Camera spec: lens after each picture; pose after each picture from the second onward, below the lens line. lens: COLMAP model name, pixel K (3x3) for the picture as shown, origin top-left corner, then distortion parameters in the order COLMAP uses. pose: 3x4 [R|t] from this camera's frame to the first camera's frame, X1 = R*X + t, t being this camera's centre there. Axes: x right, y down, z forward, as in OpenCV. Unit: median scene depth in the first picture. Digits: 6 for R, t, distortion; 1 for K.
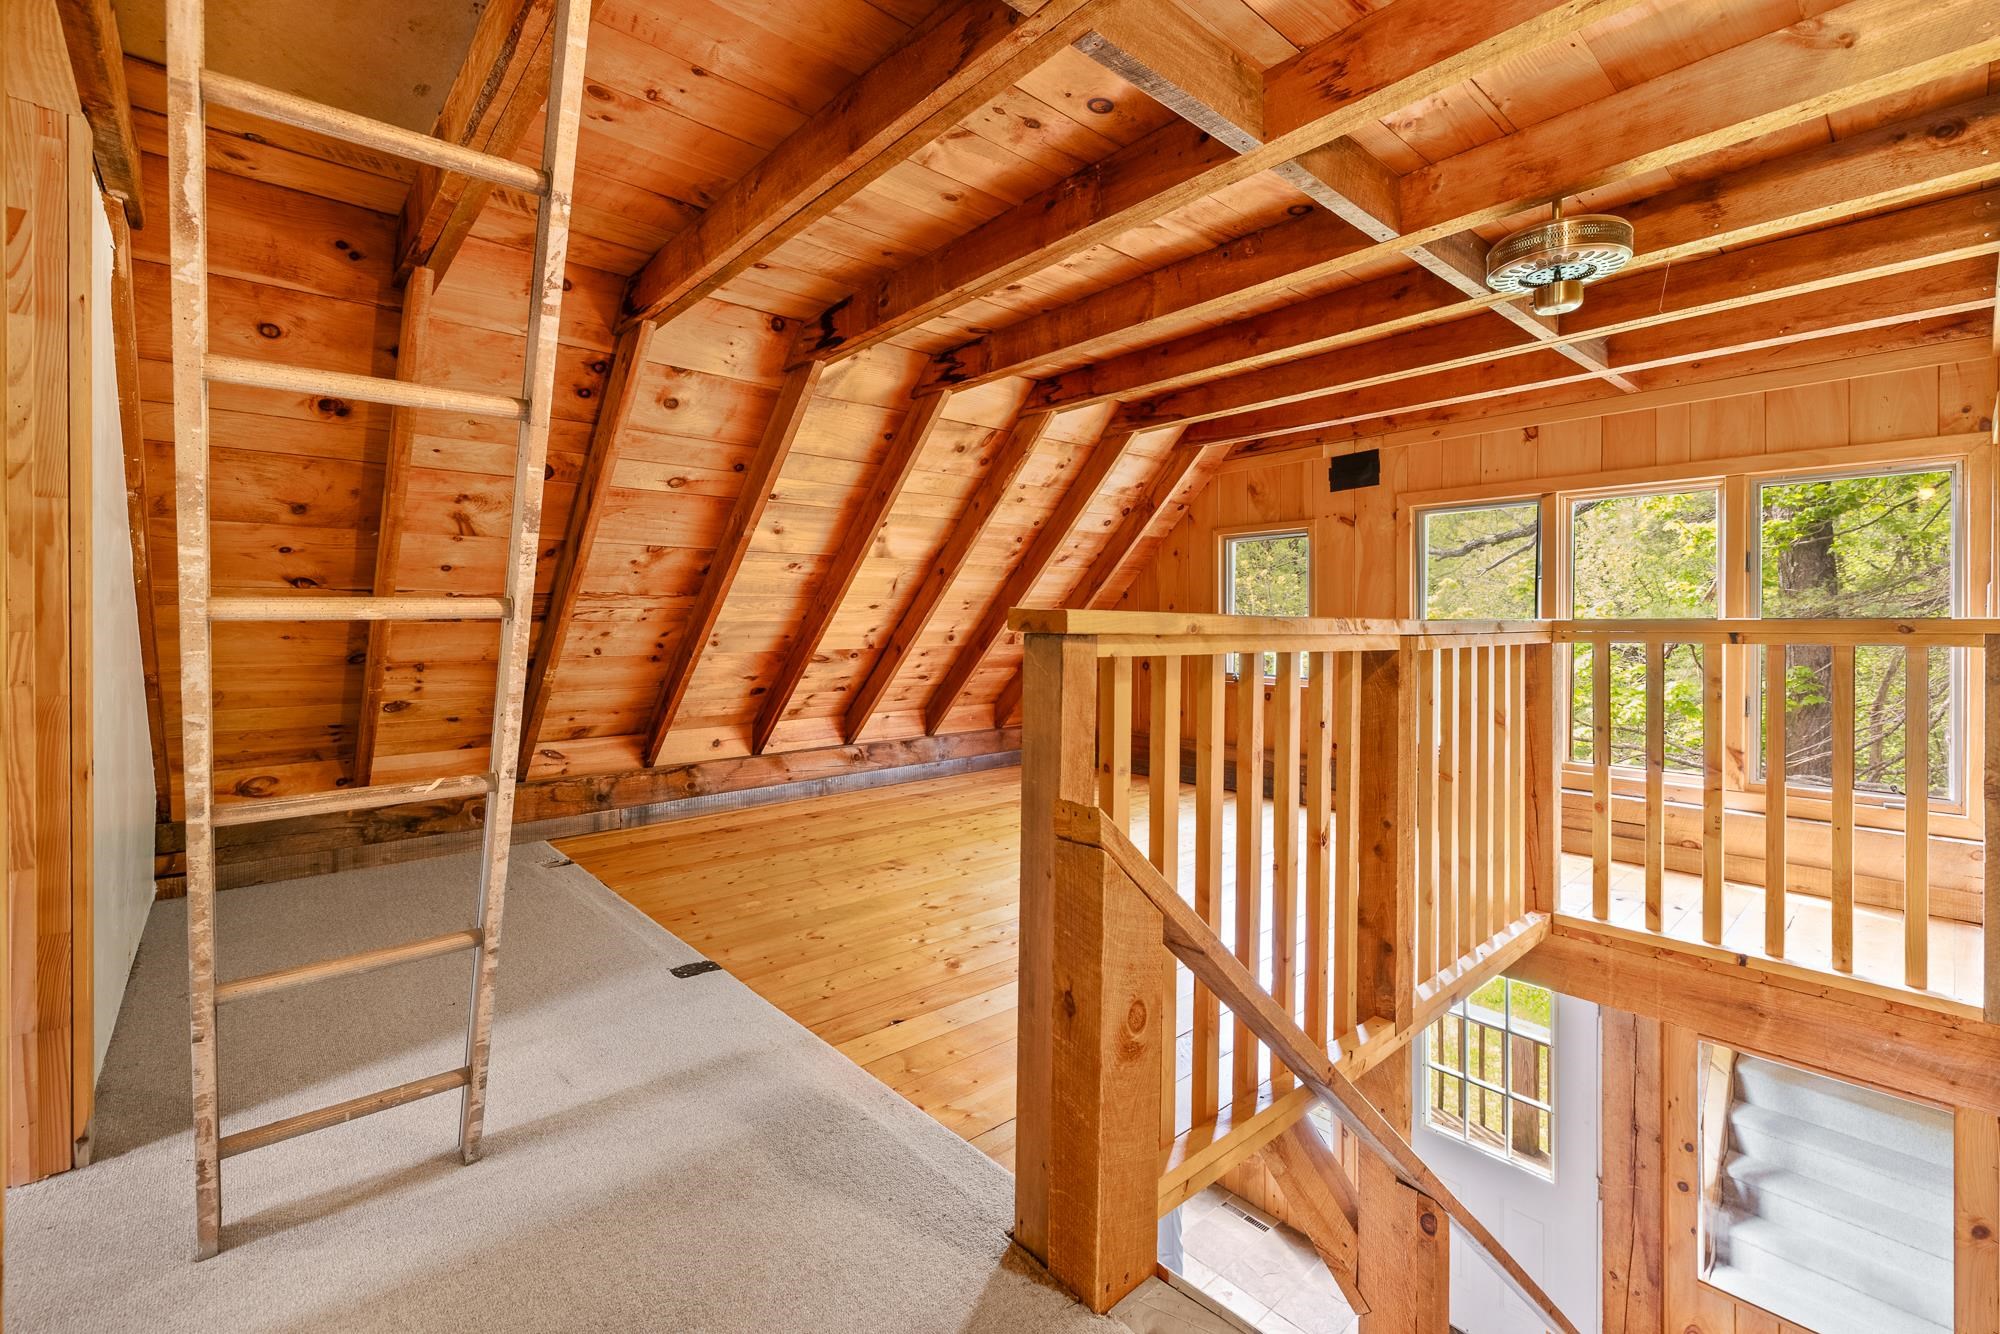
lens RADIAL K [[849.4, 0, 998.1], [0, 849.4, 621.7], [0, 0, 1]] dist [-0.001875, -0.000065]
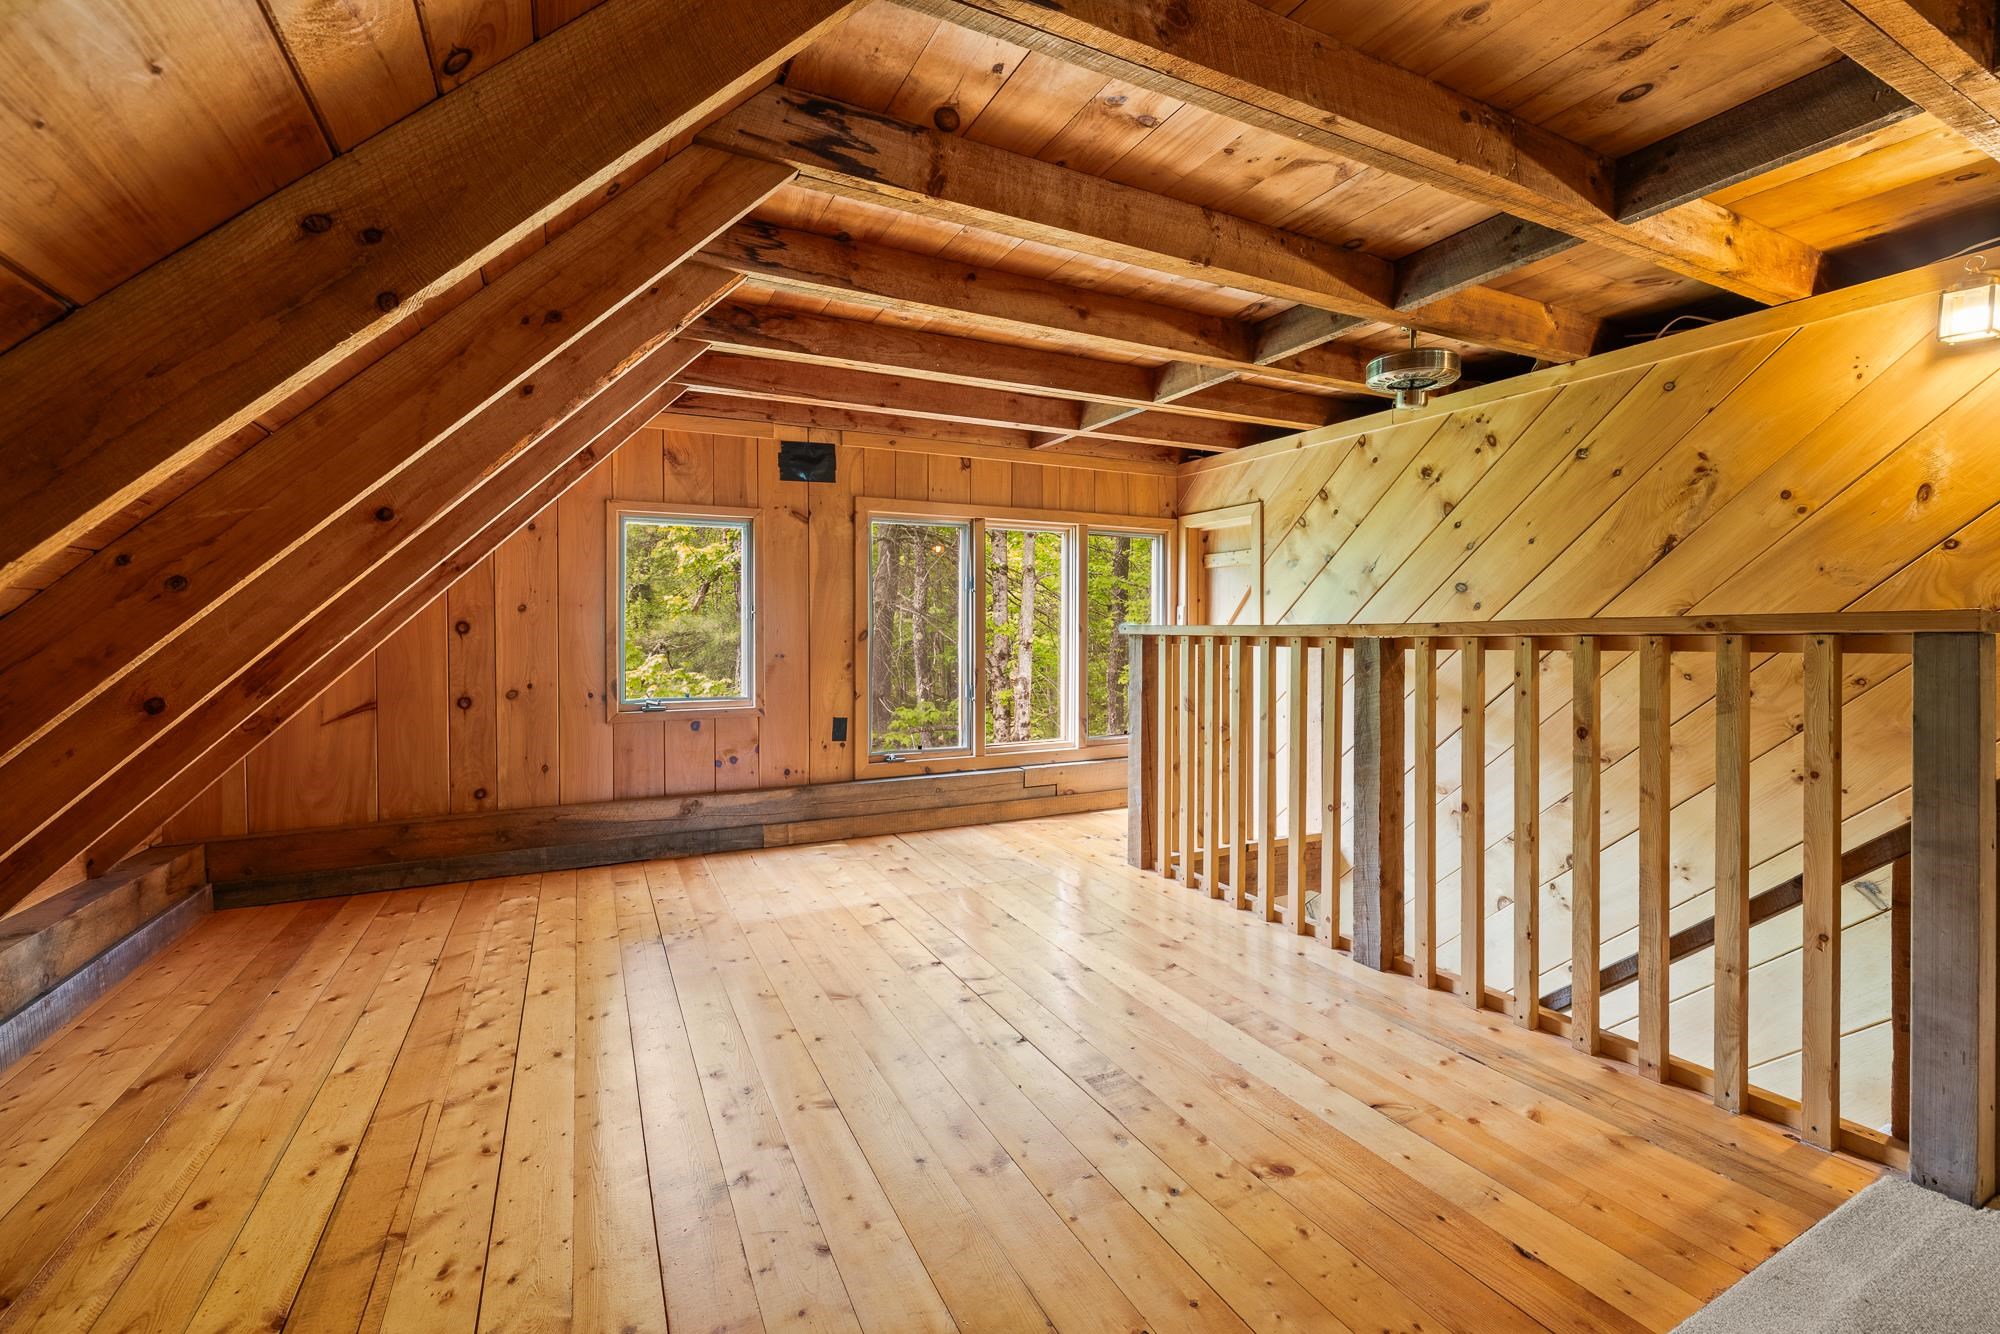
lens RADIAL K [[849.4, 0, 998.1], [0, 849.4, 621.7], [0, 0, 1]] dist [-0.001875, -0.000065]
pose [[0.249170, 0.010455, 0.968403, -0.398710], [0.006459, 0.999902, -0.012457, 0.004079], [-0.968438, 0.009359, 0.249078, 0.582066]]
